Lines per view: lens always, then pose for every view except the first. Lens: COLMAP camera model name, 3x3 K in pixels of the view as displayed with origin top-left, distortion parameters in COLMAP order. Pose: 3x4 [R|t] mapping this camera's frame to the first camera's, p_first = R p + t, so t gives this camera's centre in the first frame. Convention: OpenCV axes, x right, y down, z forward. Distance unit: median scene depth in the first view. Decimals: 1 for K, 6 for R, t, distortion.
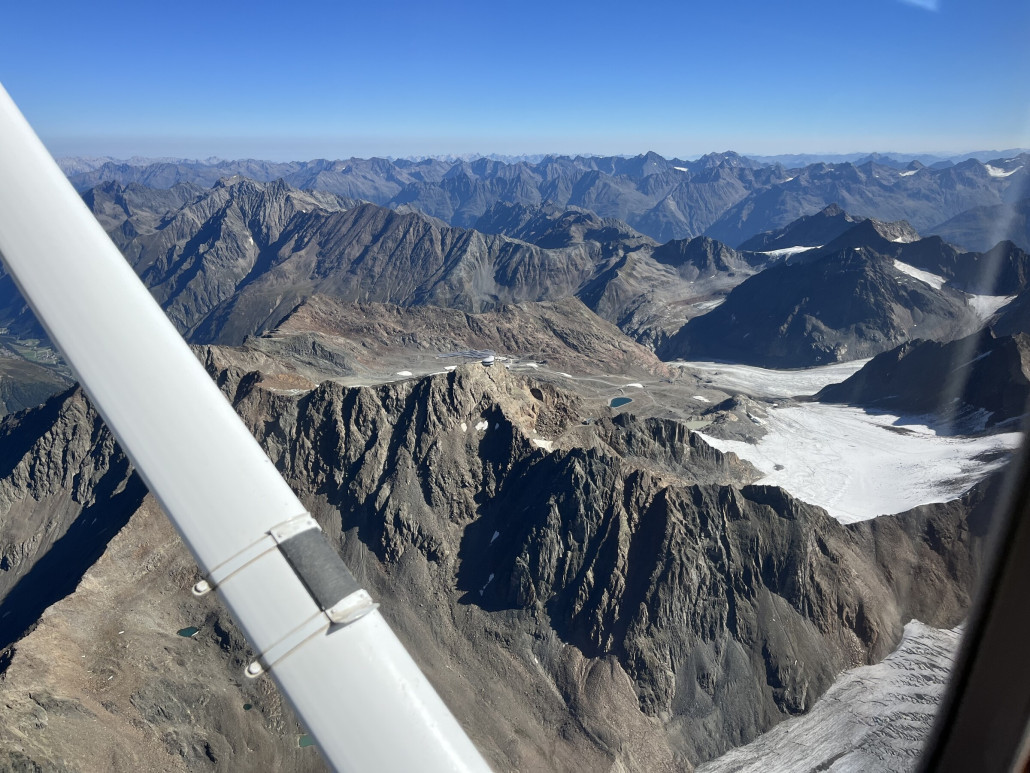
lens RADIAL K [[768.3, 0, 515.0], [0, 768.3, 386.5], [0, 0, 1]] dist [0.039227, -0.092851]
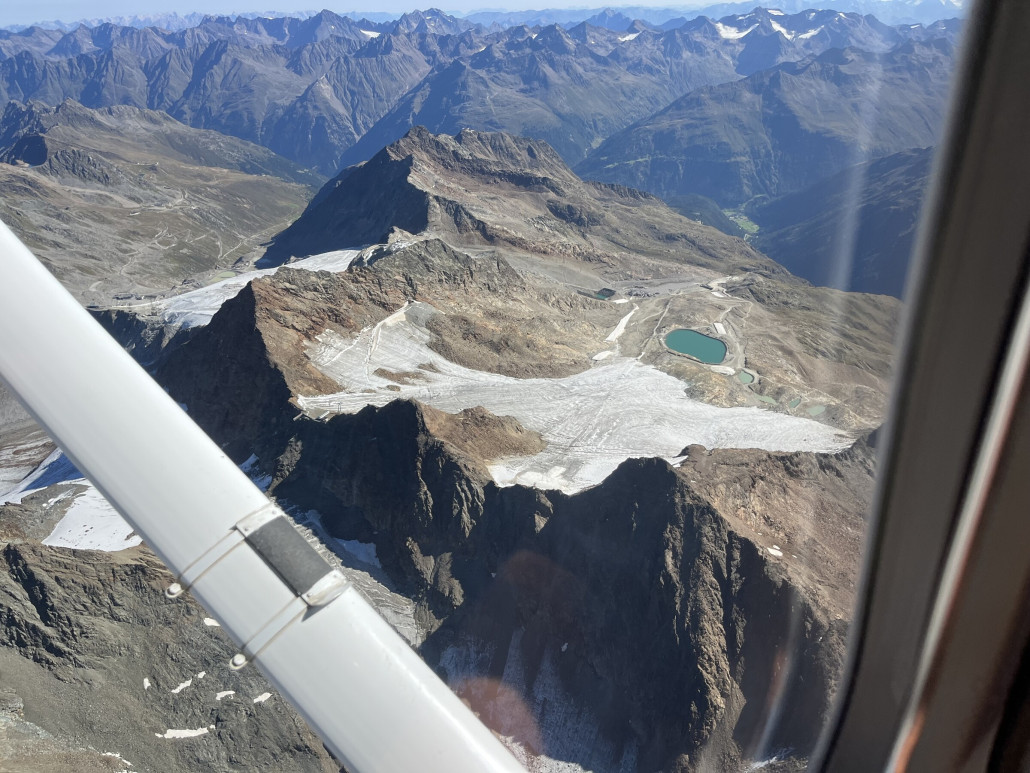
lens RADIAL K [[769.1, 0, 517.8], [0, 769.1, 380.0], [0, 0, 1]] dist [0.055071, -0.098382]
pose [[0.958035, -0.130180, 0.255387, 0.155503], [0.089931, 0.982448, 0.163430, -0.072042], [-0.272179, -0.133604, 0.952926, 0.226396]]
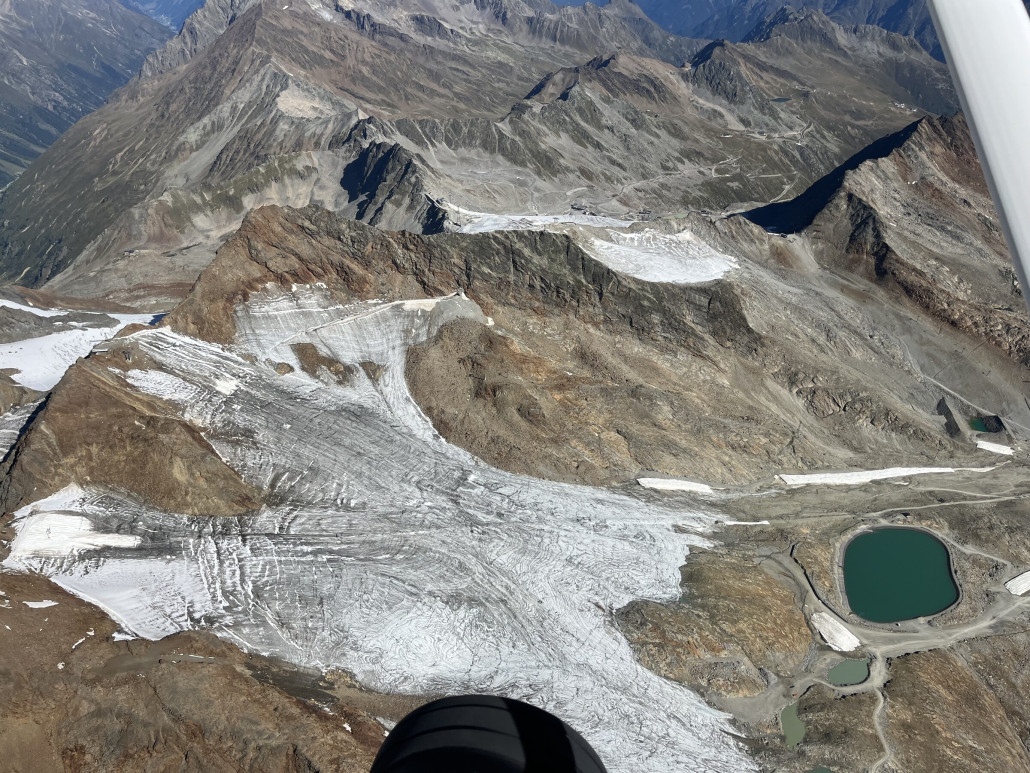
lens RADIAL K [[769.1, 0, 517.8], [0, 769.1, 380.0], [0, 0, 1]] dist [0.055071, -0.098382]
pose [[0.762067, 0.340583, -0.550688, 0.230799], [-0.198285, 0.932377, 0.302251, -0.085993], [0.616390, -0.121142, 0.778066, 0.271657]]
